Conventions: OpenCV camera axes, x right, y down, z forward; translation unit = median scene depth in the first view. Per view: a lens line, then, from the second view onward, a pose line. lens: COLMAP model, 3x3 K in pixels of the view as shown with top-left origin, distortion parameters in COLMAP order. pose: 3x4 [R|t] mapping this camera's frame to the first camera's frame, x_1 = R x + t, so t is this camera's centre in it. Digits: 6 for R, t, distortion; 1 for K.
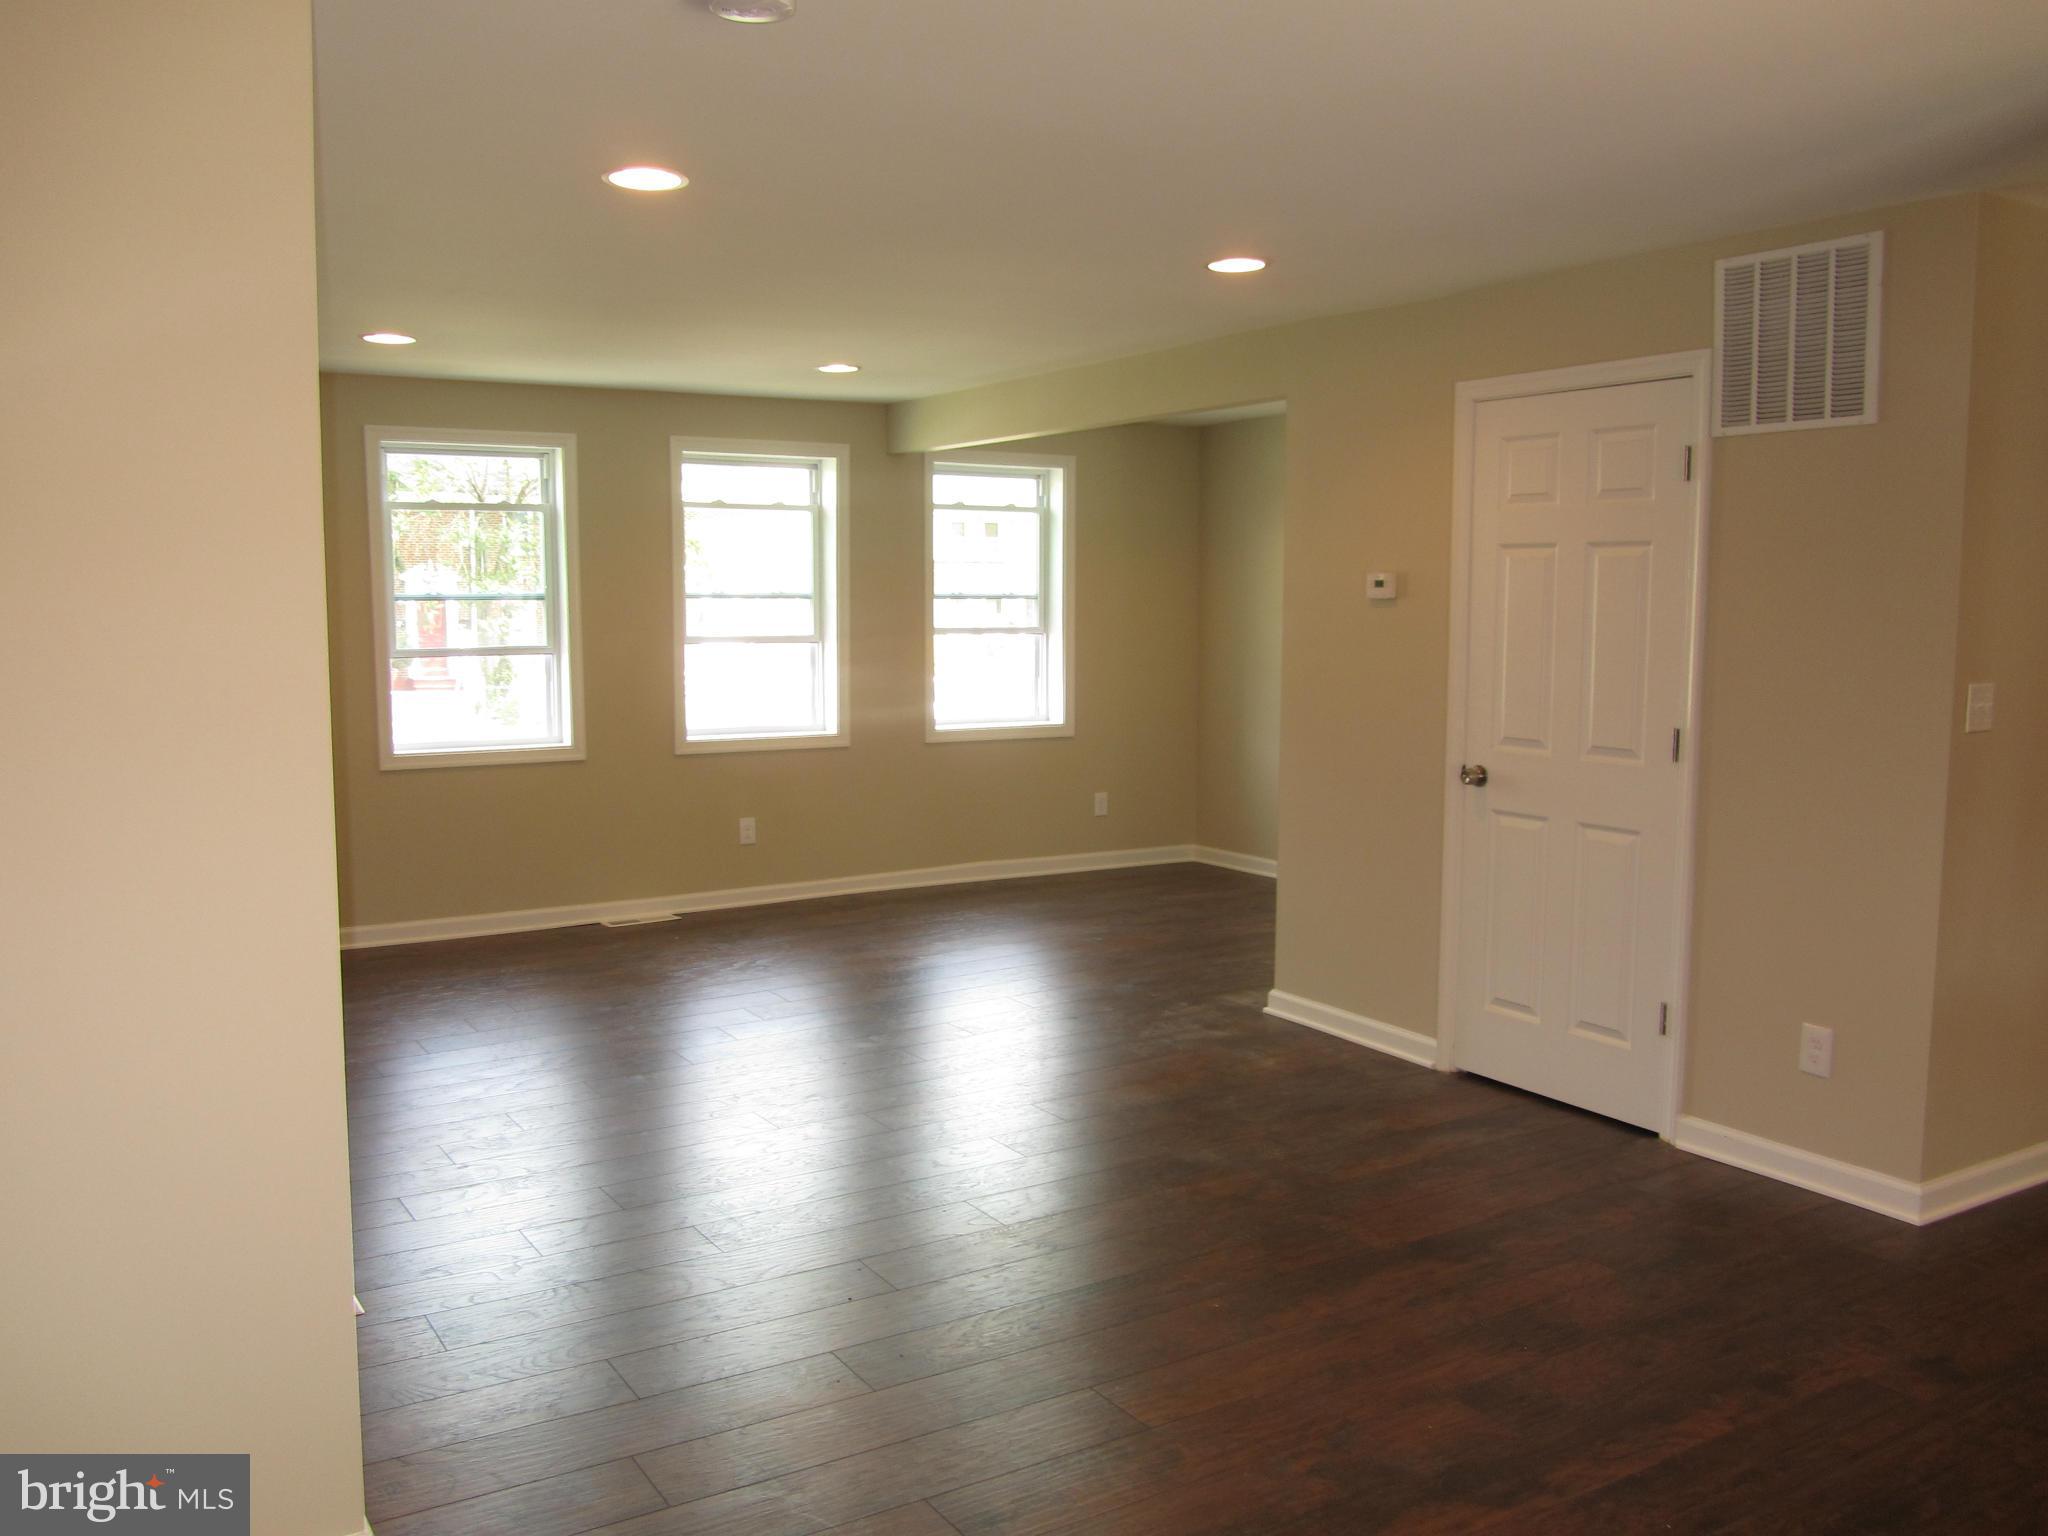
lens RADIAL K [[1682.4, 0, 1026.8], [0, 1682.4, 759.8], [0, 0, 1]] dist [-0.029756, 0.004465]
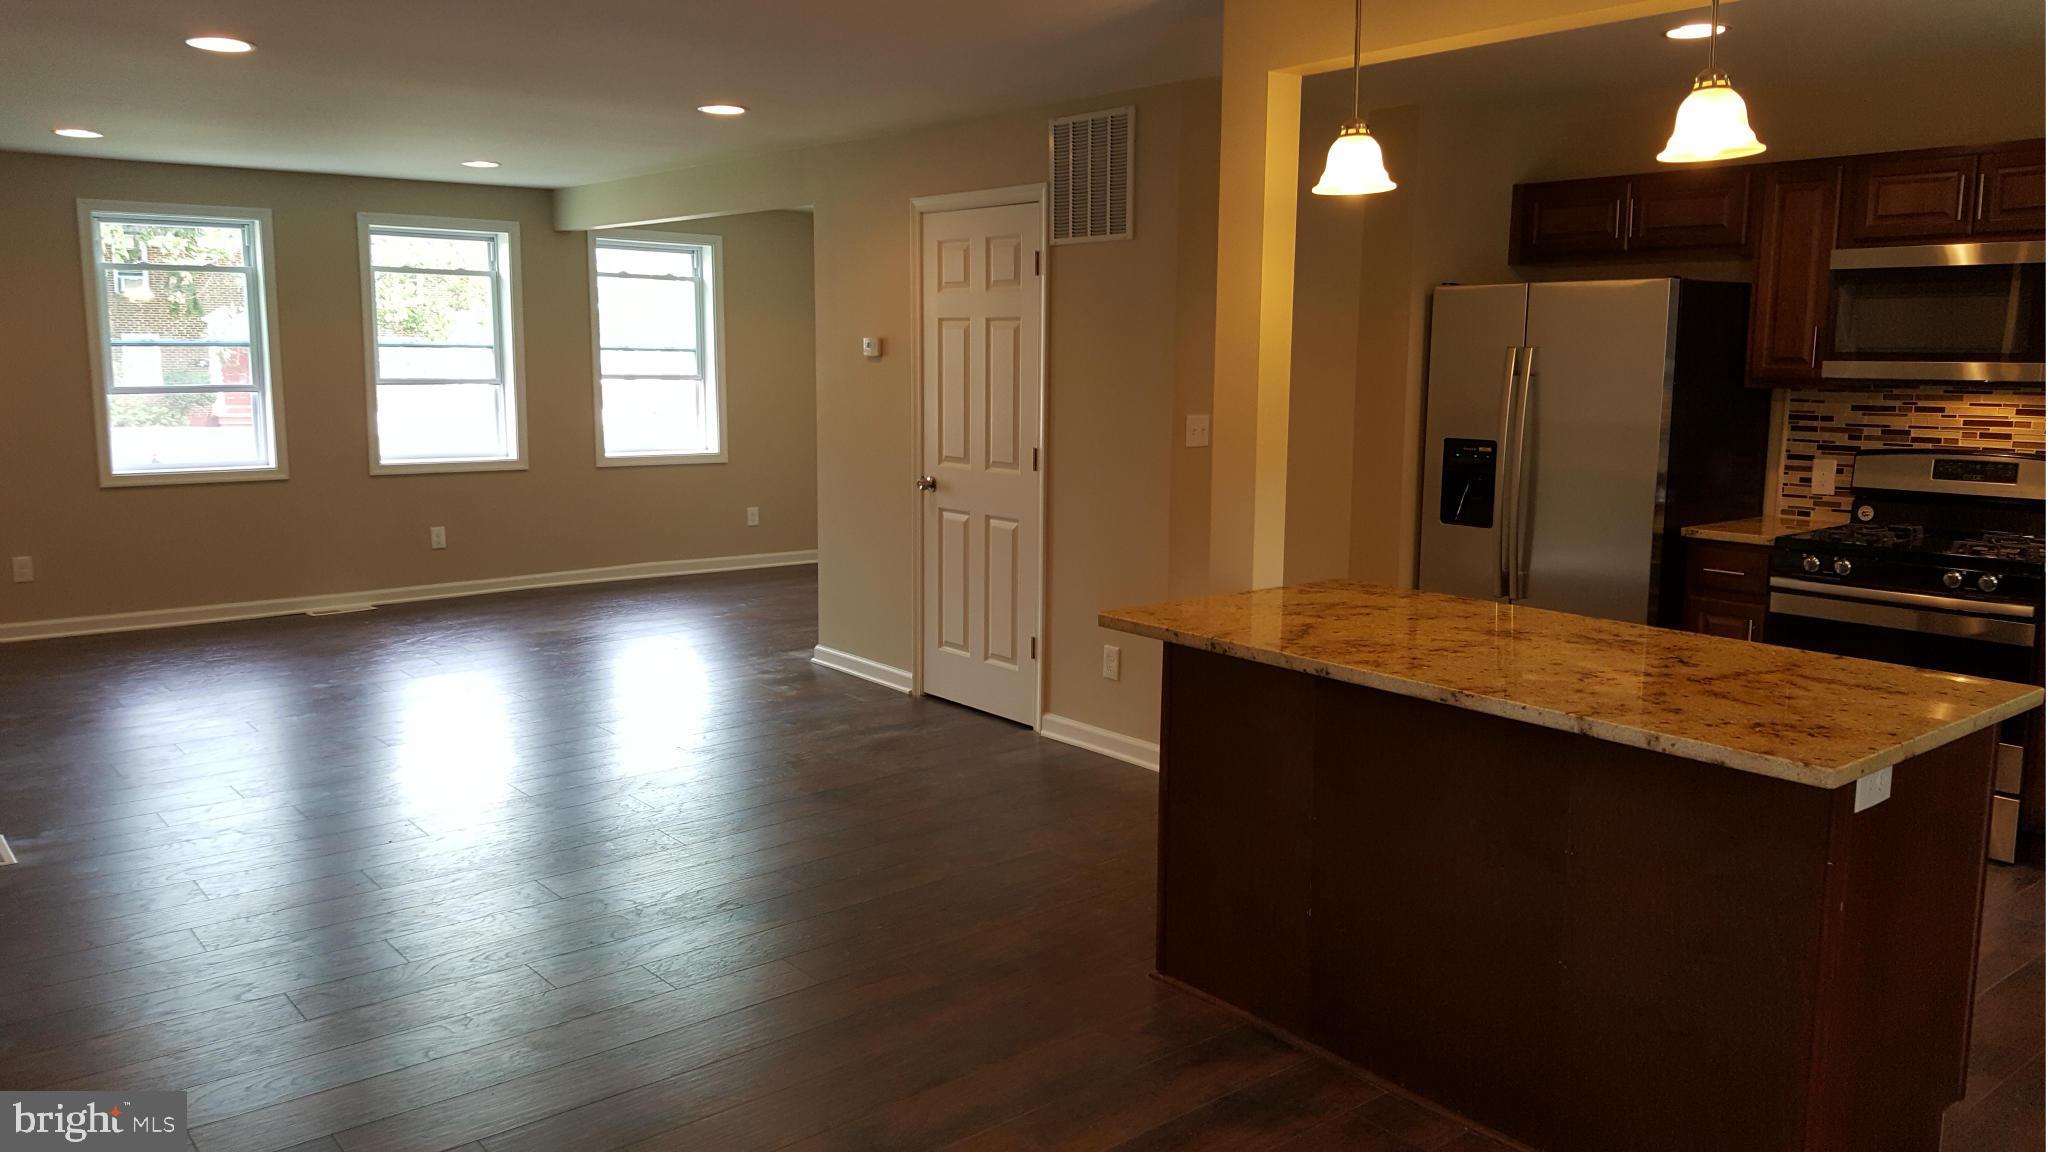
lens RADIAL K [[1489.9, 0, 1051.2], [0, 1489.9, 560.4], [0, 0, 1]] dist [0.101516, -0.146509]
pose [[0.989668, -0.011269, 0.142932, 0.124880], [0.005072, 0.999034, 0.043646, 0.013473], [-0.143286, -0.042470, 0.988770, -0.165141]]
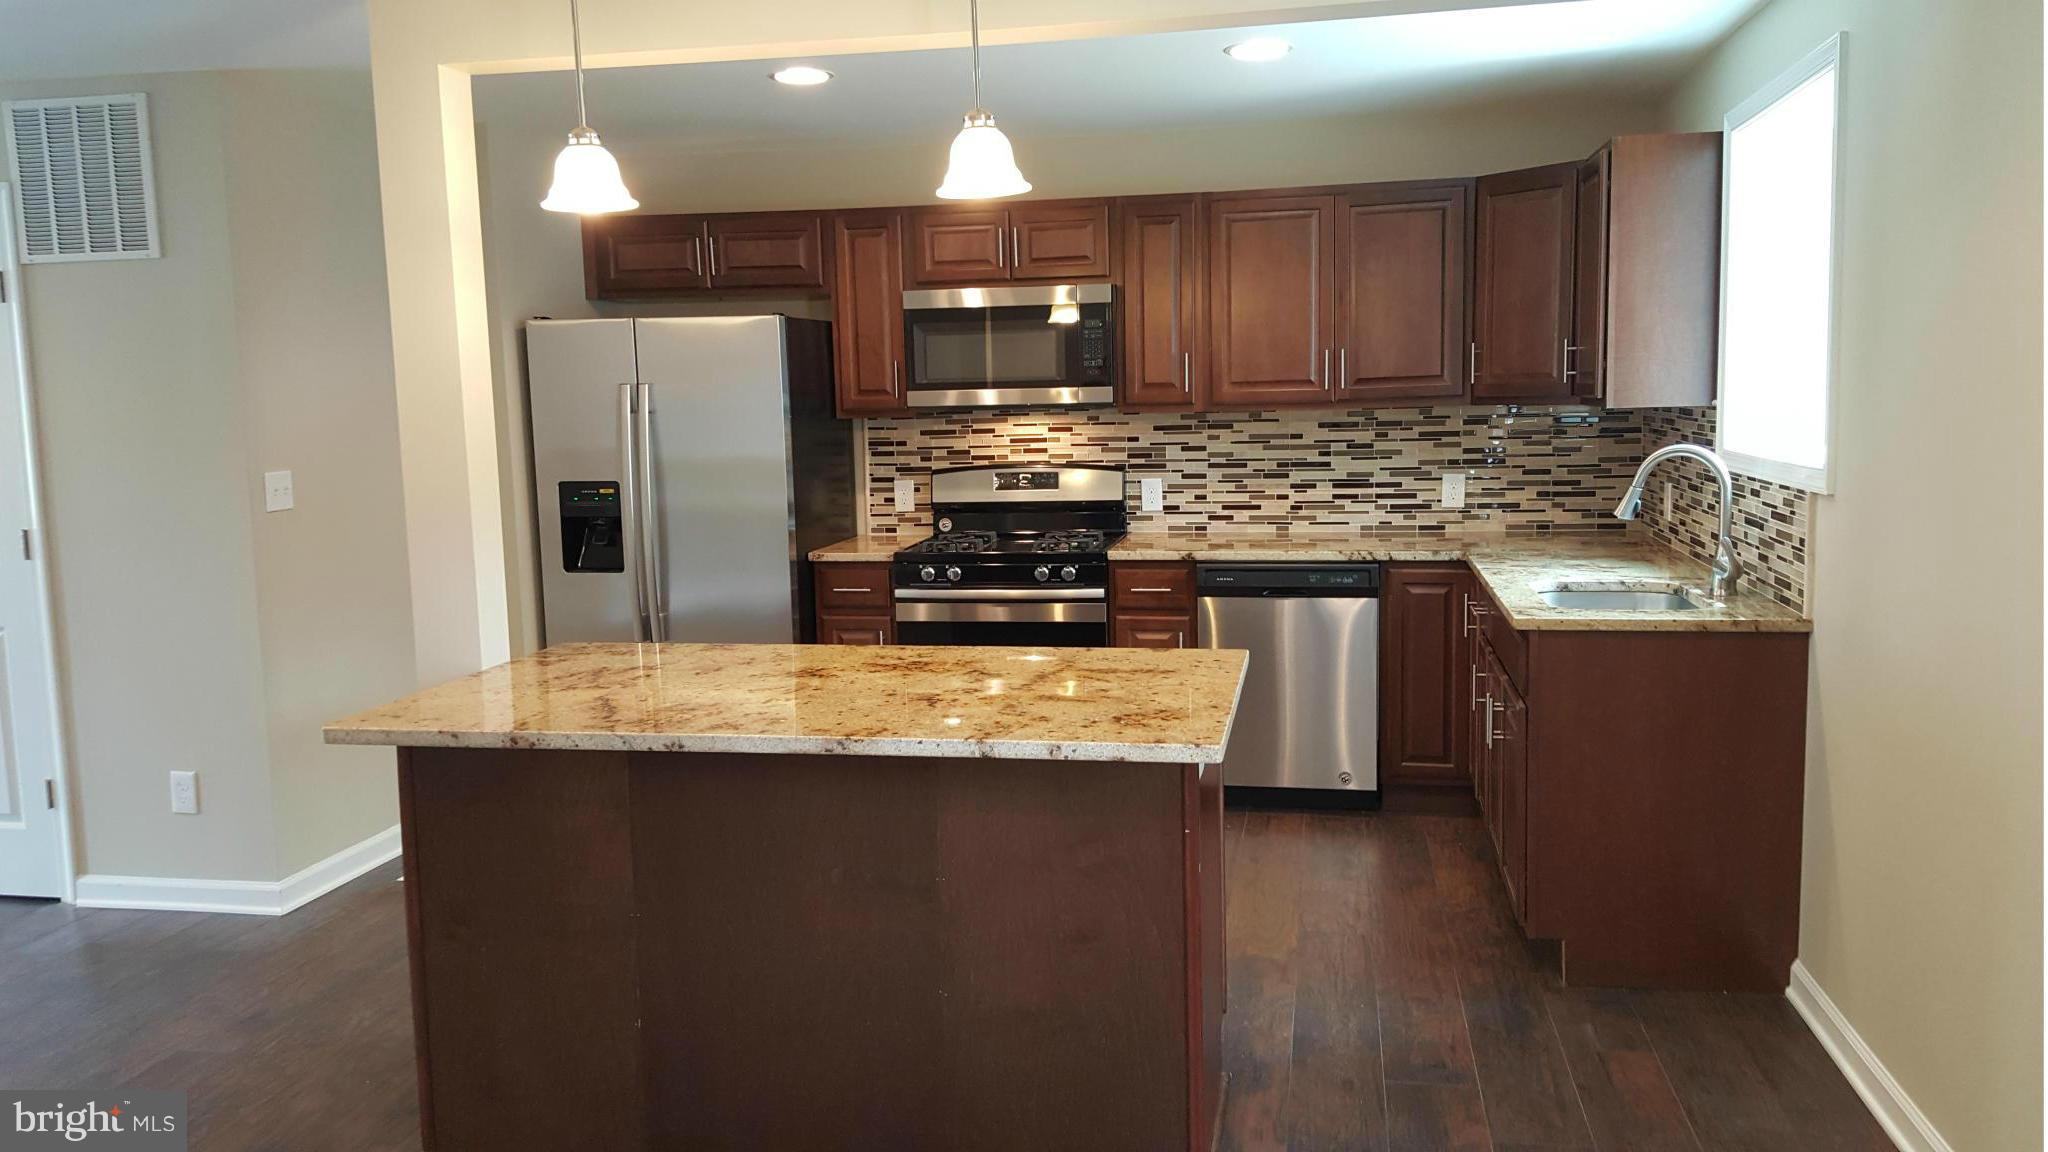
lens RADIAL K [[1489.9, 0, 1051.2], [0, 1489.9, 560.4], [0, 0, 1]] dist [0.101516, -0.146509]
pose [[0.667822, -0.100885, 0.737452, 0.060501], [0.093720, 0.994284, 0.051148, 0.008088], [-0.738397, 0.034956, 0.673460, -0.092761]]
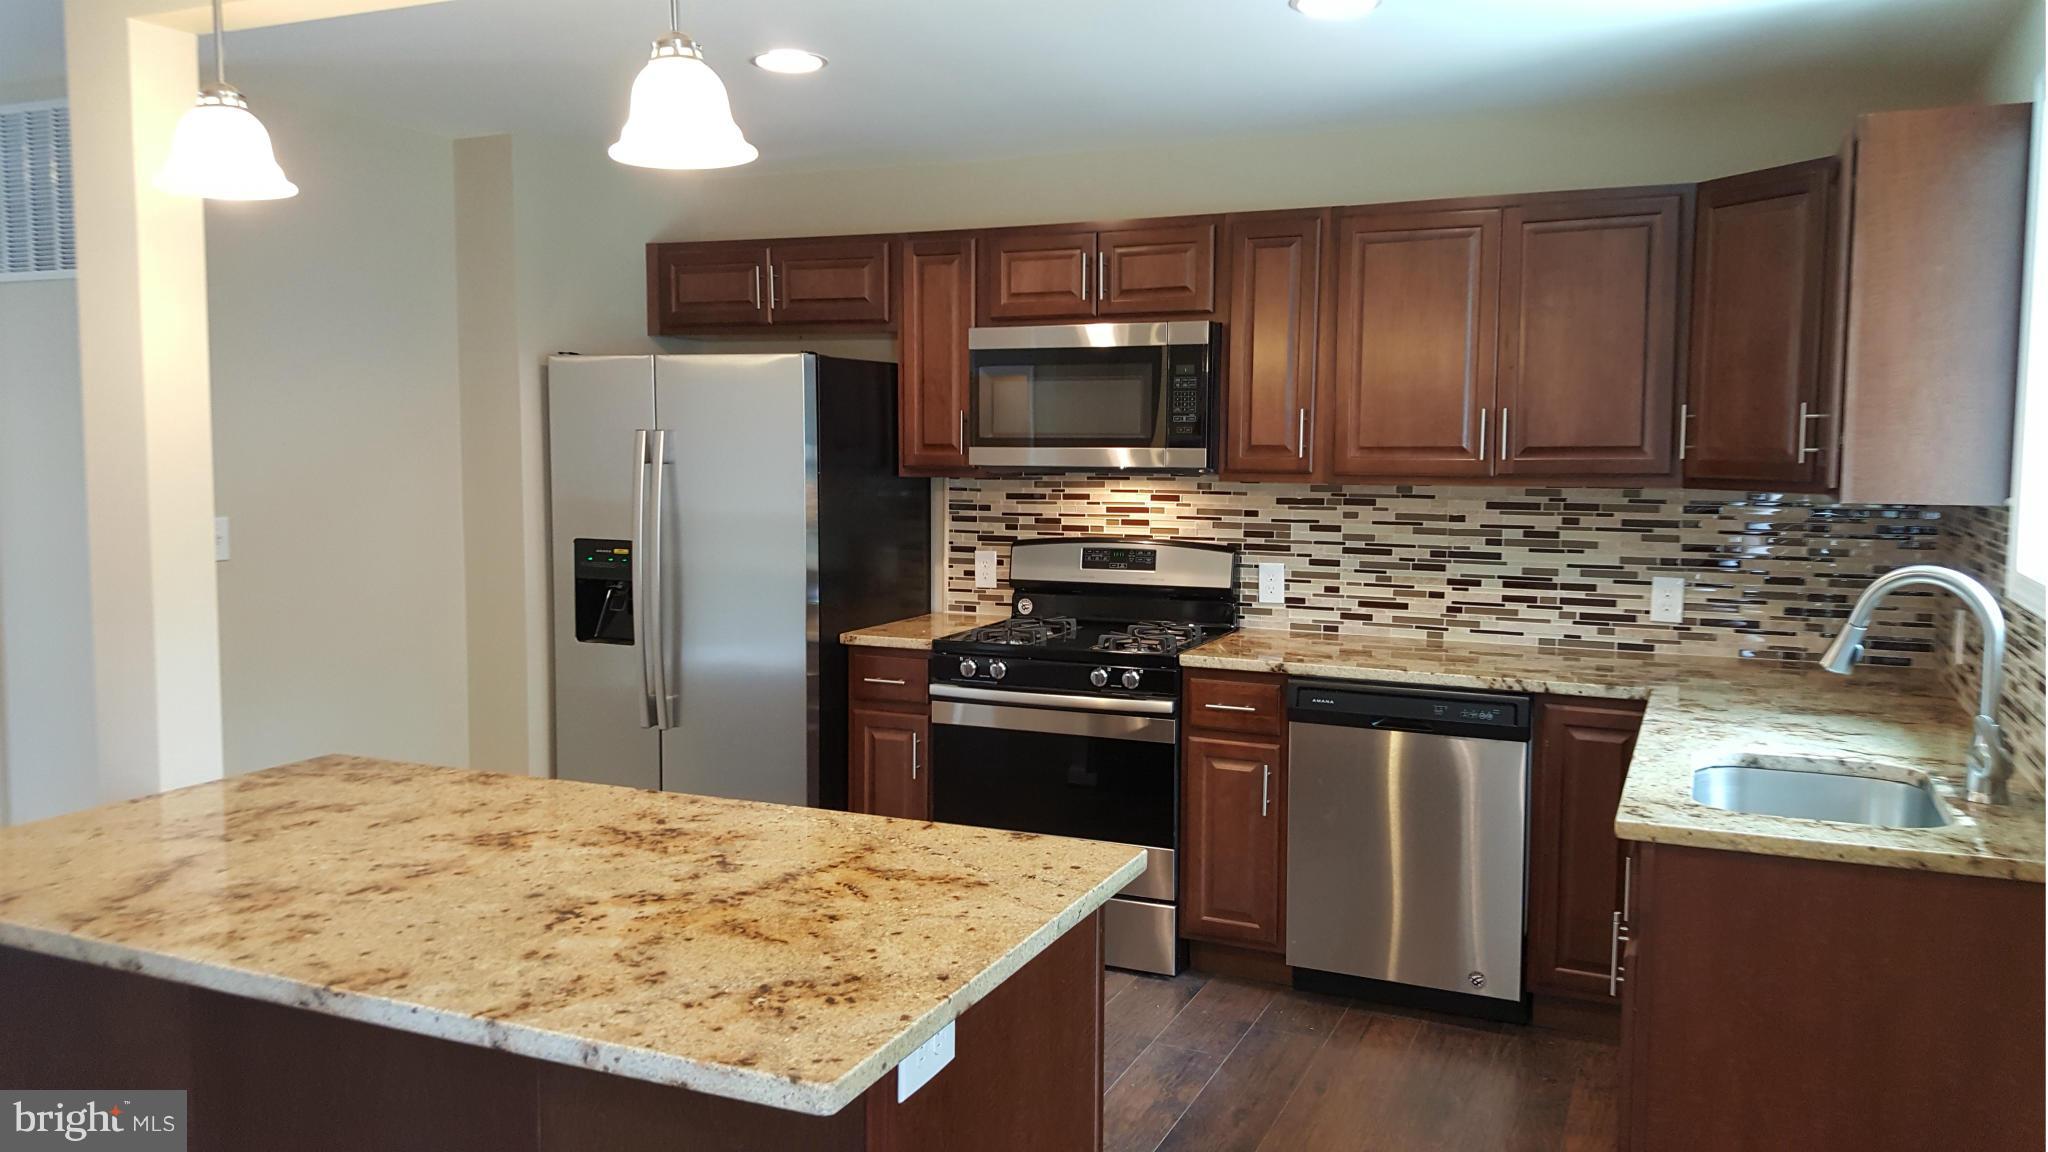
lens RADIAL K [[1489.9, 0, 1051.2], [0, 1489.9, 560.4], [0, 0, 1]] dist [0.101516, -0.146509]
pose [[0.819423, -0.040300, 0.571771, 0.231346], [0.048884, 0.998804, 0.000341, 0.004581], [-0.571102, 0.027671, 0.820413, -0.071374]]
